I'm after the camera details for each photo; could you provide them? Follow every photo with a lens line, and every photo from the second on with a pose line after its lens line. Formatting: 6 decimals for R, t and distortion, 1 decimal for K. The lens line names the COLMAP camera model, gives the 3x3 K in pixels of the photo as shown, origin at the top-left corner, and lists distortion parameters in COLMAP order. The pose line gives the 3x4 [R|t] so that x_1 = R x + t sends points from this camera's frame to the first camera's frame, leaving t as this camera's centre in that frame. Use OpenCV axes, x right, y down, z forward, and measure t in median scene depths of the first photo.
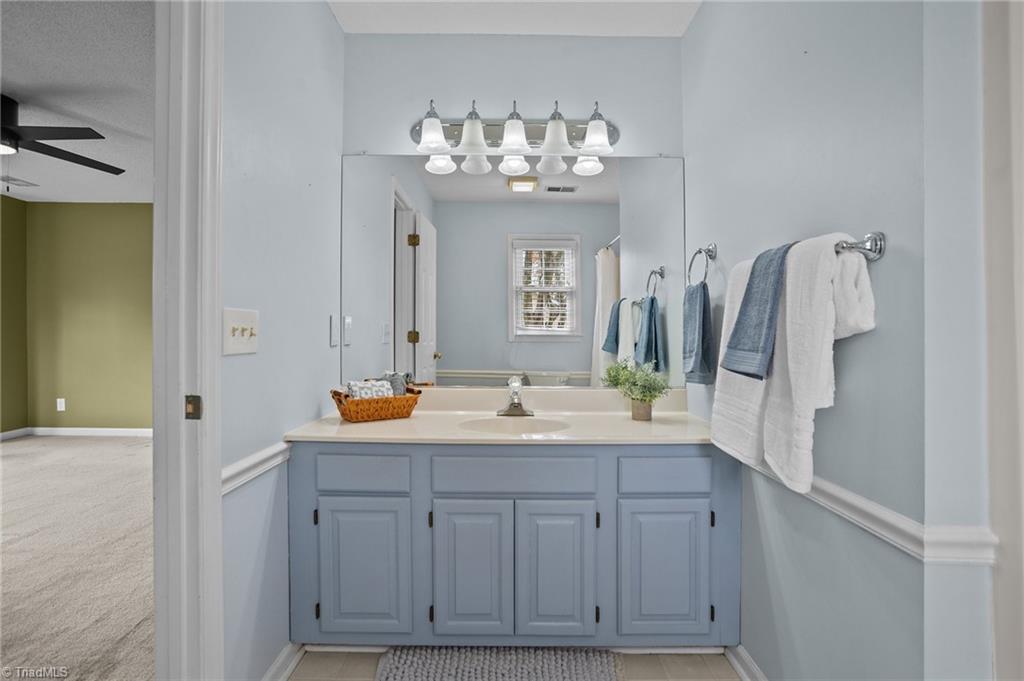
lens RADIAL K [[515.9, 0, 512.0], [0, 515.9, 340.5], [0, 0, 1]] dist [0.001412, 0.000138]
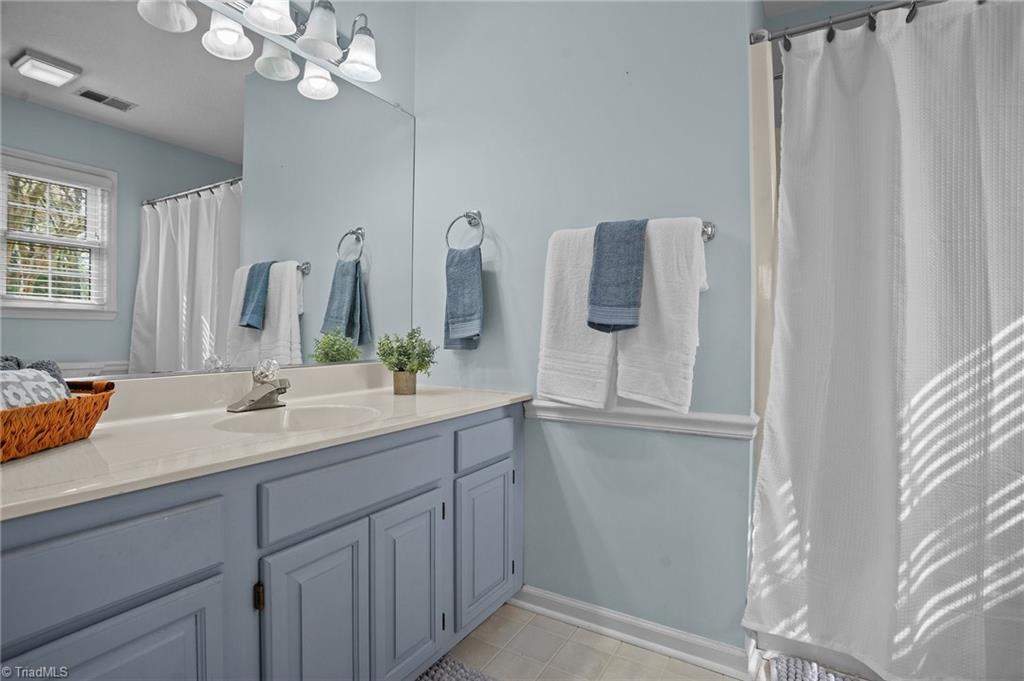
lens RADIAL K [[507.9, 0, 513.2], [0, 507.9, 330.3], [0, 0, 1]] dist [-0.036094, 0.001031]
pose [[0.524862, -0.003249, 0.851181, -0.413736], [0.004604, 0.999989, 0.000978, 0.047015], [-0.851175, 0.003406, 0.524871, 0.409950]]
